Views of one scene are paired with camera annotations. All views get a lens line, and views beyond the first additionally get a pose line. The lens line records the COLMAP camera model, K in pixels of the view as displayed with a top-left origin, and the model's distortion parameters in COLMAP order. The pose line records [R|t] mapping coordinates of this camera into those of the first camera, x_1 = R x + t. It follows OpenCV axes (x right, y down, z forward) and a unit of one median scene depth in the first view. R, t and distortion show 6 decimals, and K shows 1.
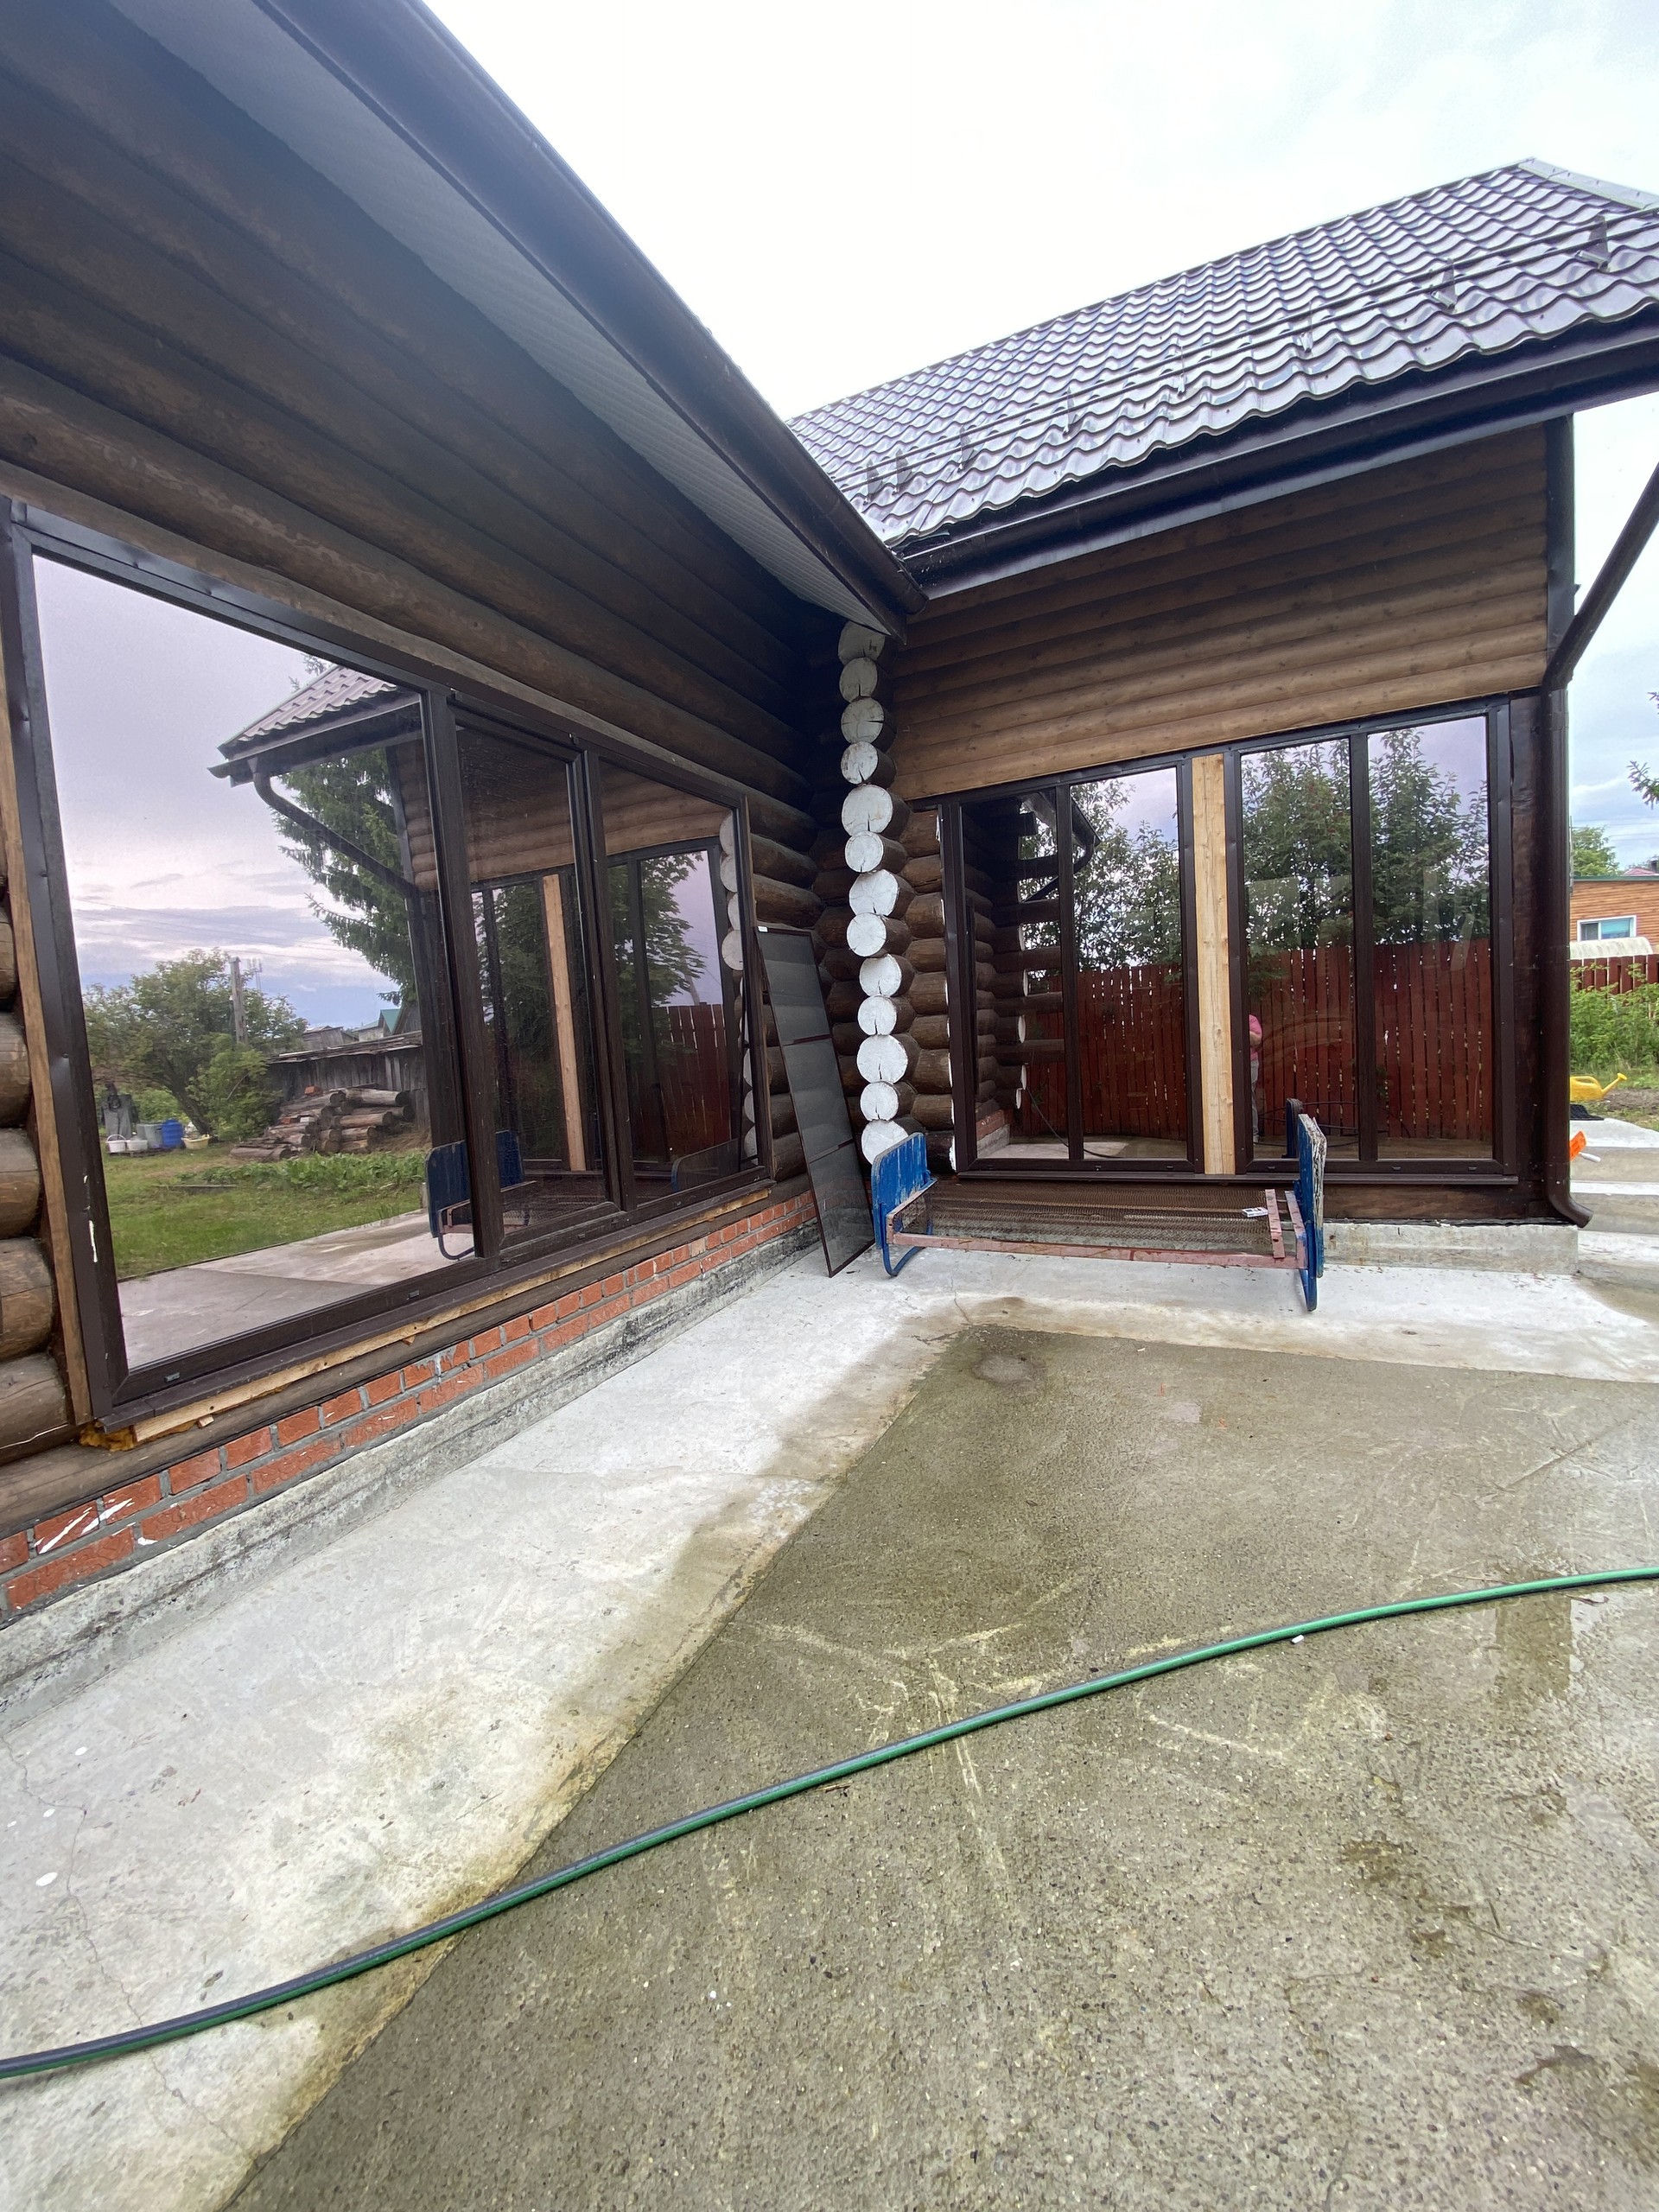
lens RADIAL K [[908.2, 0, 829.5], [0, 908.2, 1106.0], [0, 0, 1]] dist [0.017139, -0.018221]
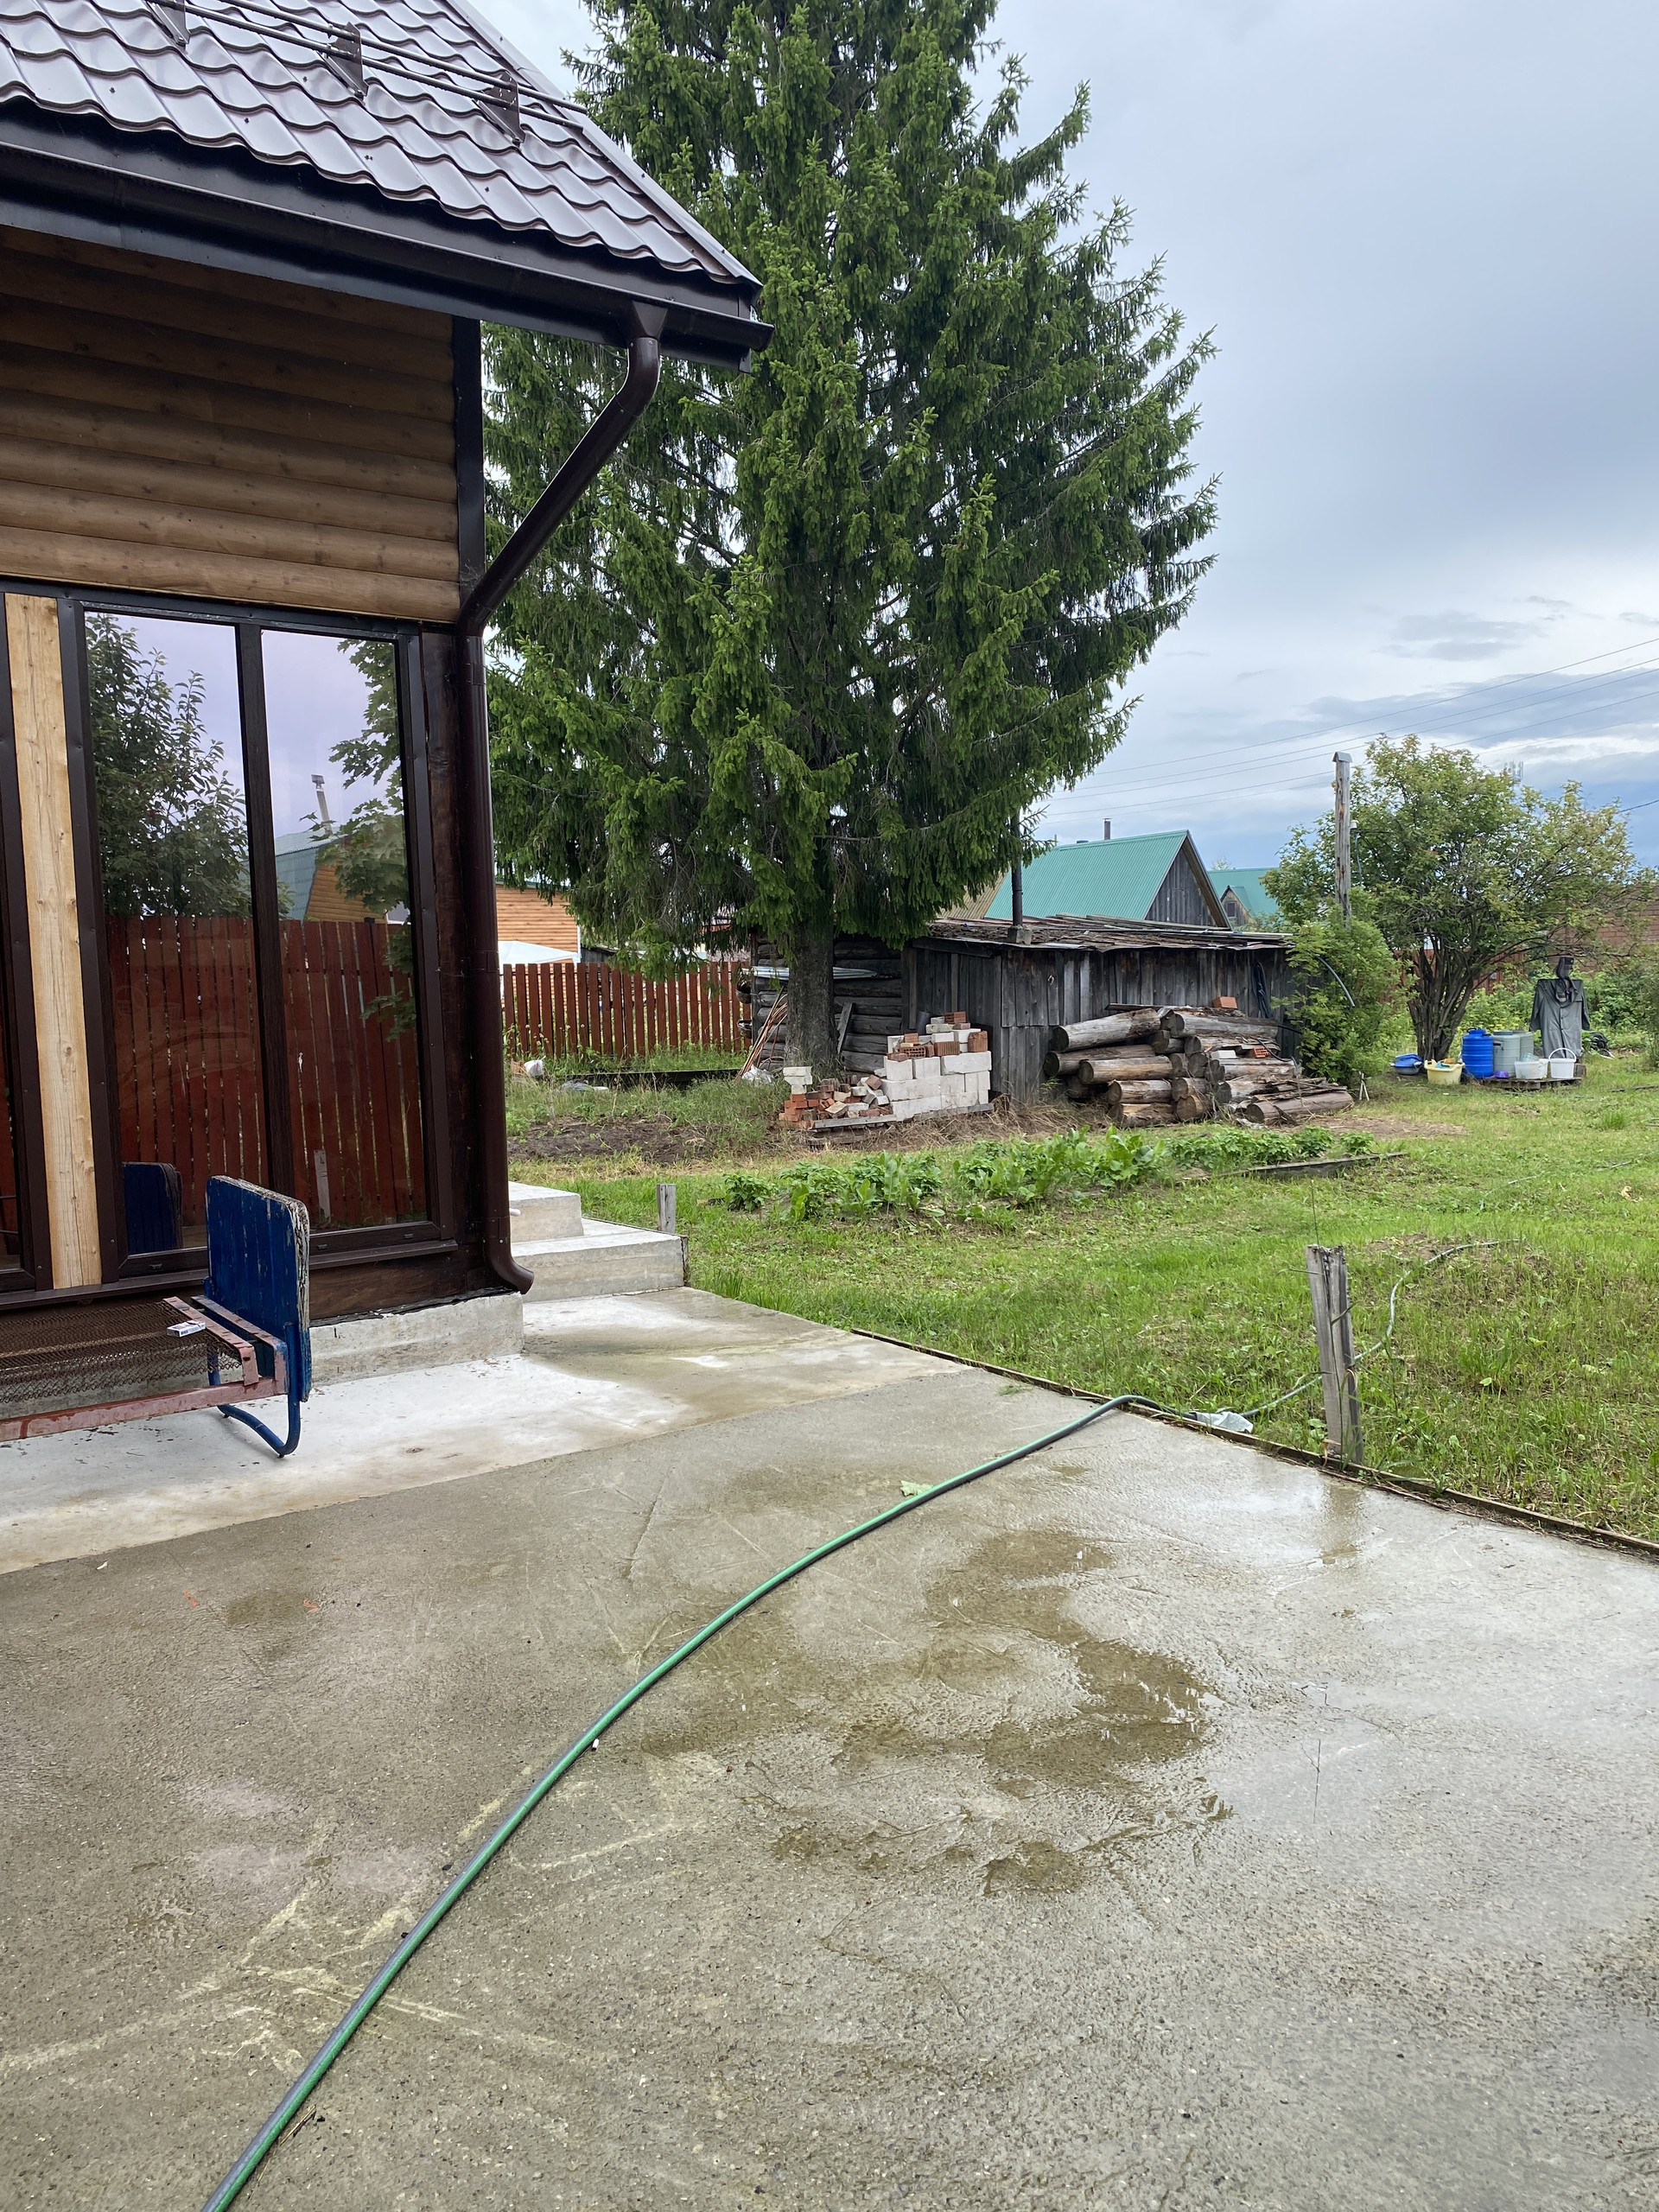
lens RADIAL K [[1681.8, 0, 843.8], [0, 1681.8, 1149.0], [0, 0, 1]] dist [0.105850, -0.108371]
pose [[0.491820, -0.037351, 0.869895, -0.383382], [0.071434, 0.997442, 0.002440, 0.021482], [-0.867762, 0.060940, 0.493230, -0.012532]]
